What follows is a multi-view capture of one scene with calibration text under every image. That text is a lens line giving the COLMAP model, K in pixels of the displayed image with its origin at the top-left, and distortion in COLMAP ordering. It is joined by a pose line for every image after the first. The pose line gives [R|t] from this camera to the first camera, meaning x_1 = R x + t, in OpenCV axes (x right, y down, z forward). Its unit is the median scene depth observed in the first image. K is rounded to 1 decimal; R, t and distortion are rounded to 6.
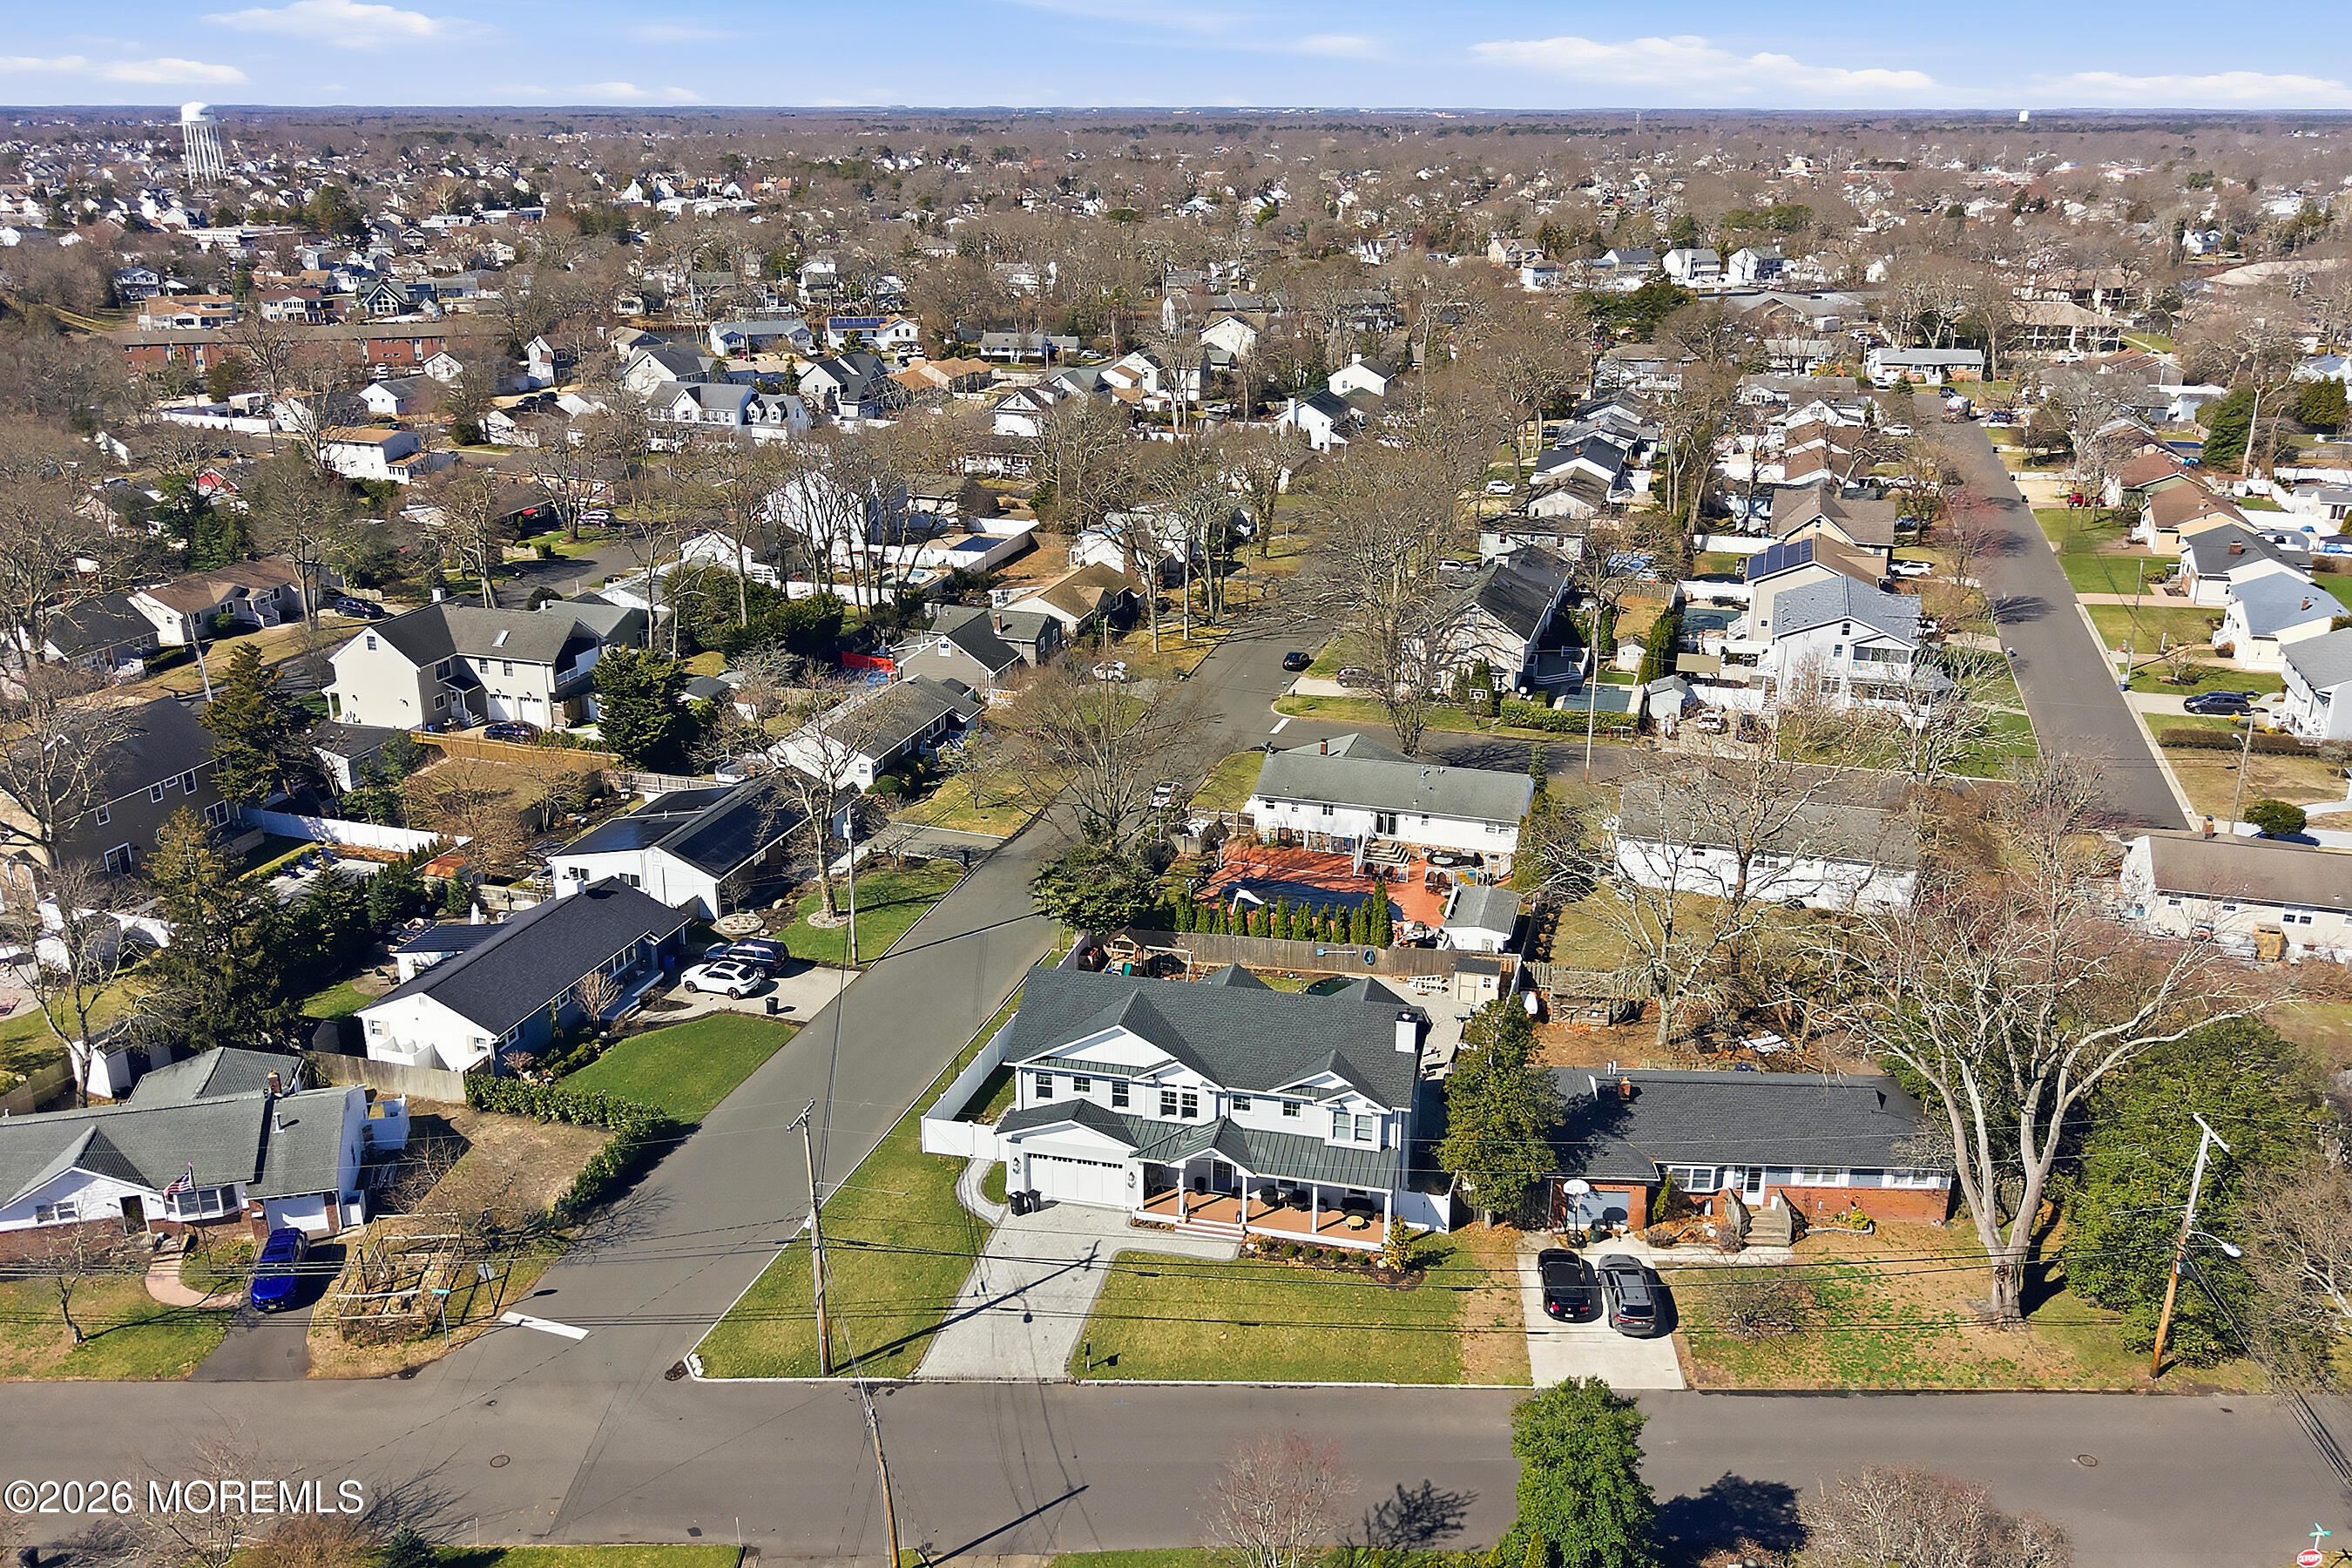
lens RADIAL K [[1817.5, 0, 1082.6], [0, 1817.5, 780.2], [0, 0, 1]] dist [0.045504, -0.058772]
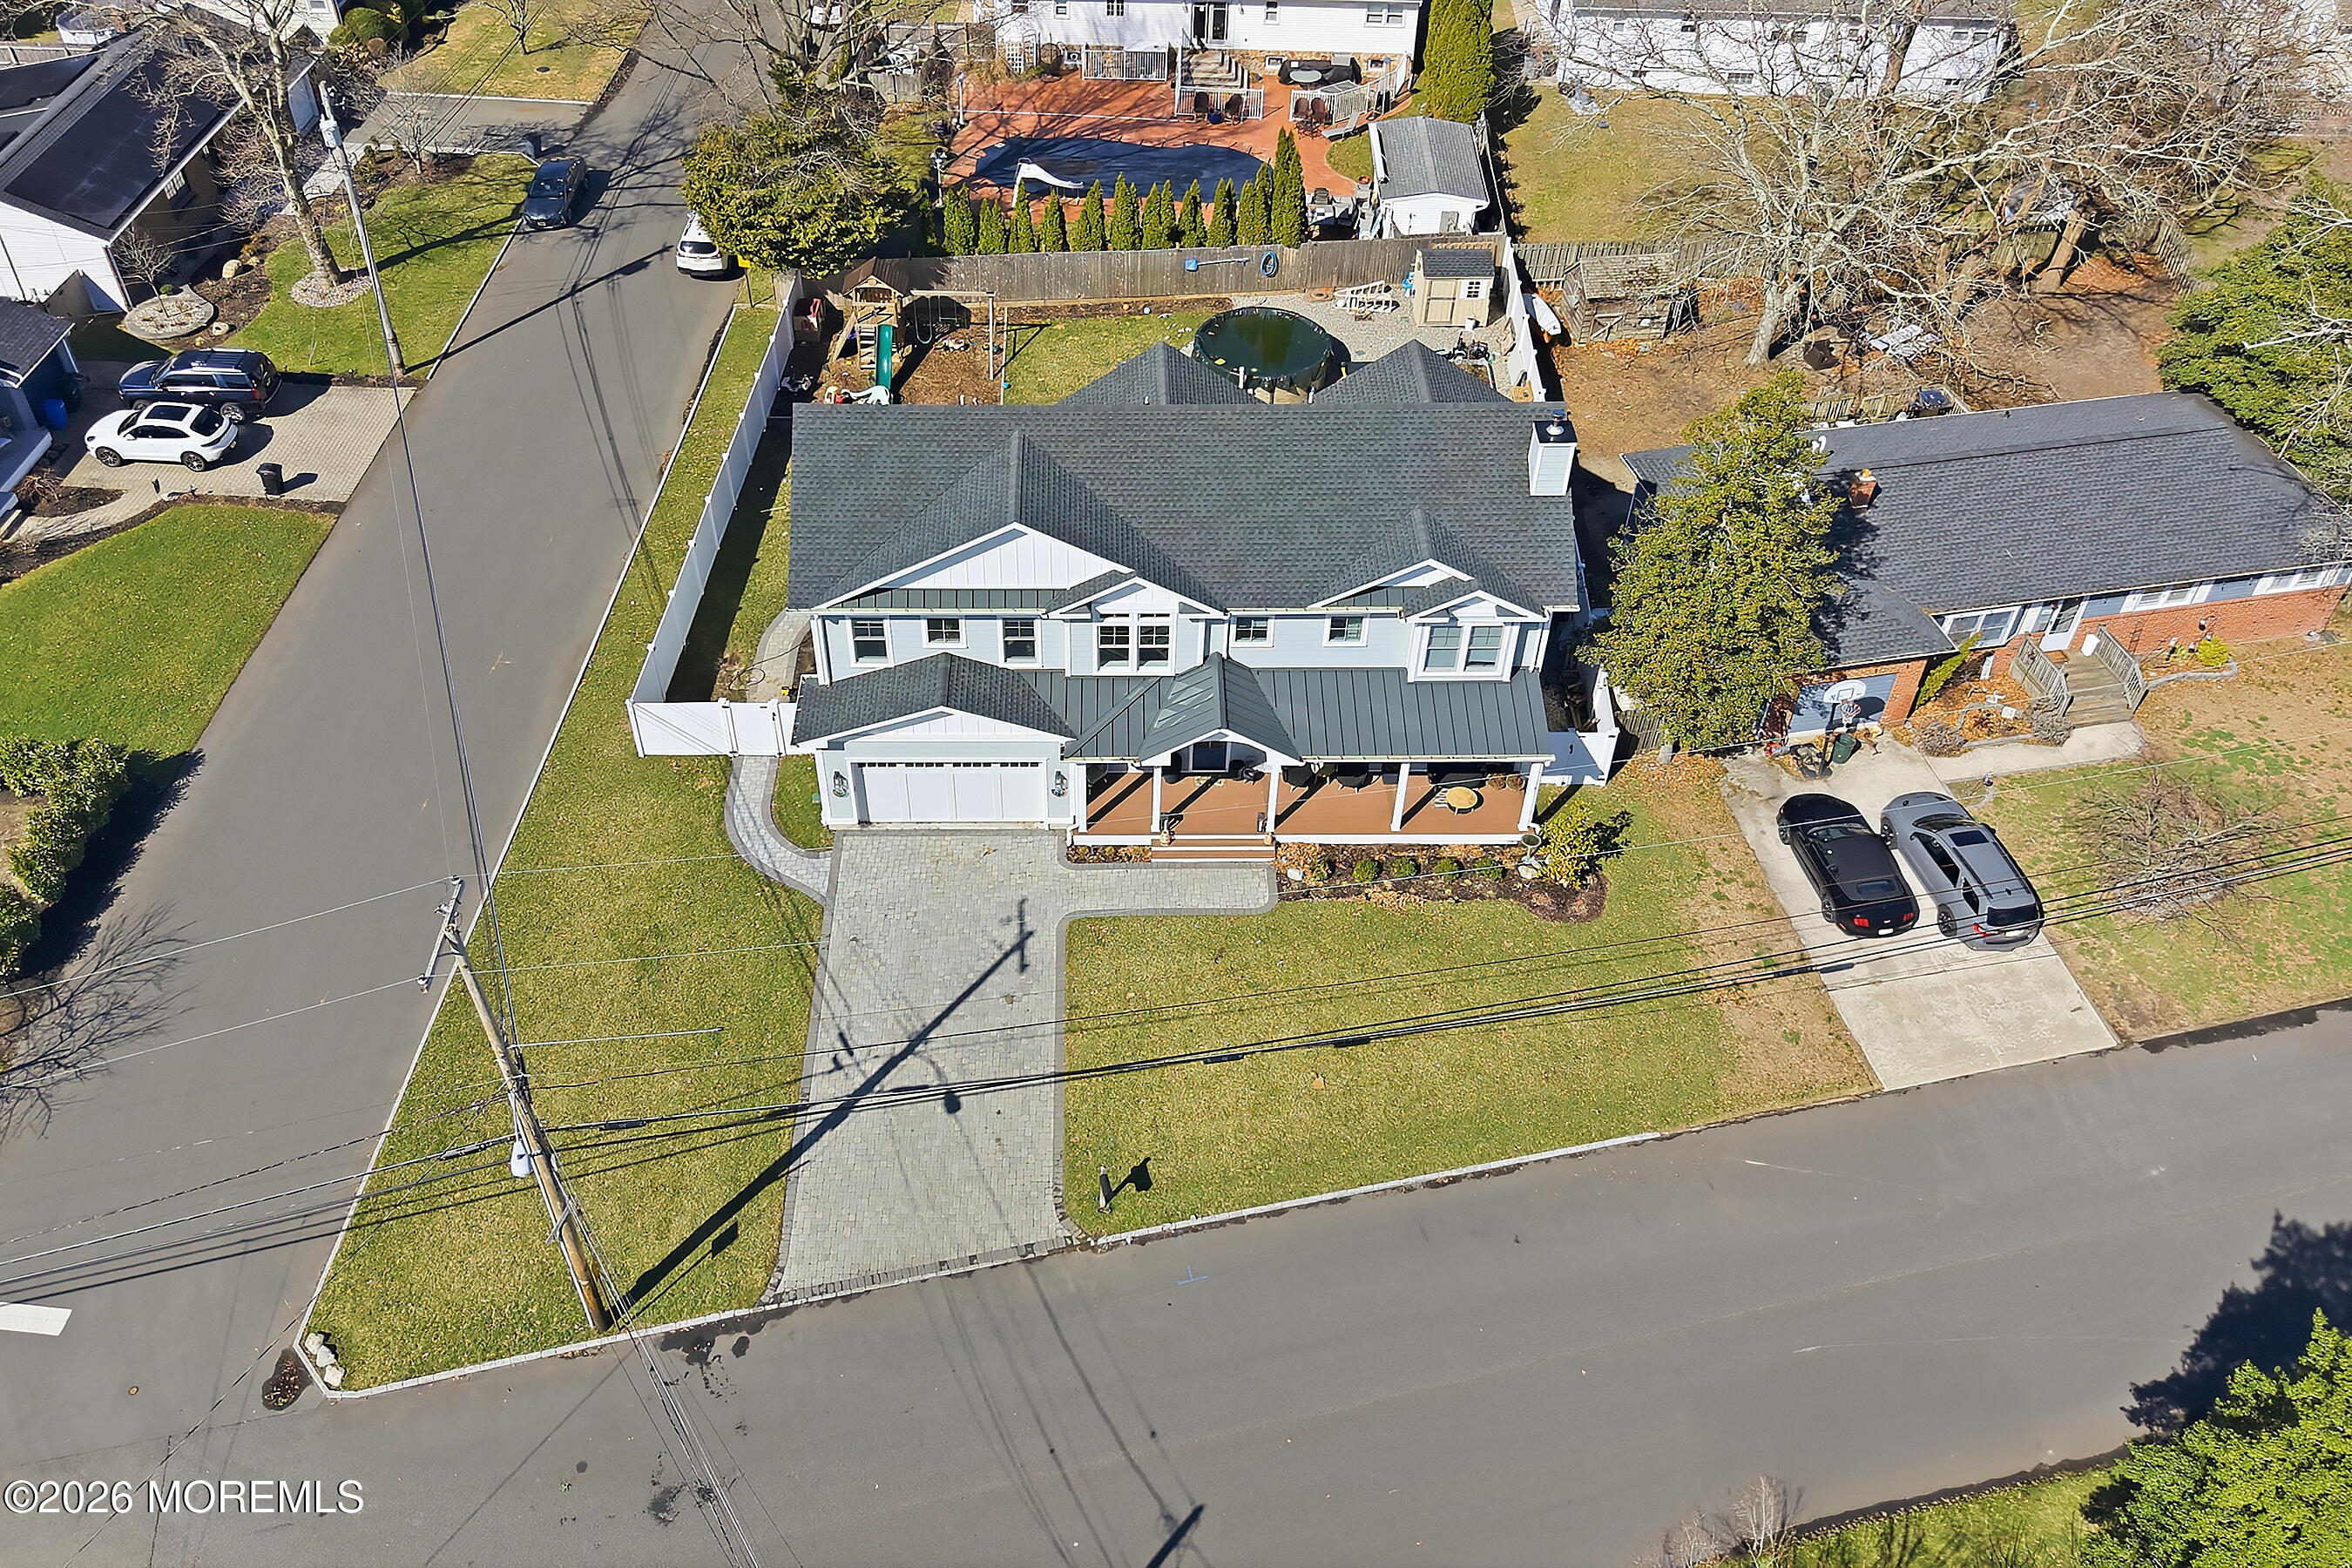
lens RADIAL K [[1817.5, 0, 1082.6], [0, 1817.5, 780.2], [0, 0, 1]] dist [0.045504, -0.058772]
pose [[0.963029, -0.178597, 0.201689, -0.061125], [0.079739, 0.904089, 0.419839, -0.009846], [-0.257327, -0.388235, 0.884905, 0.405525]]
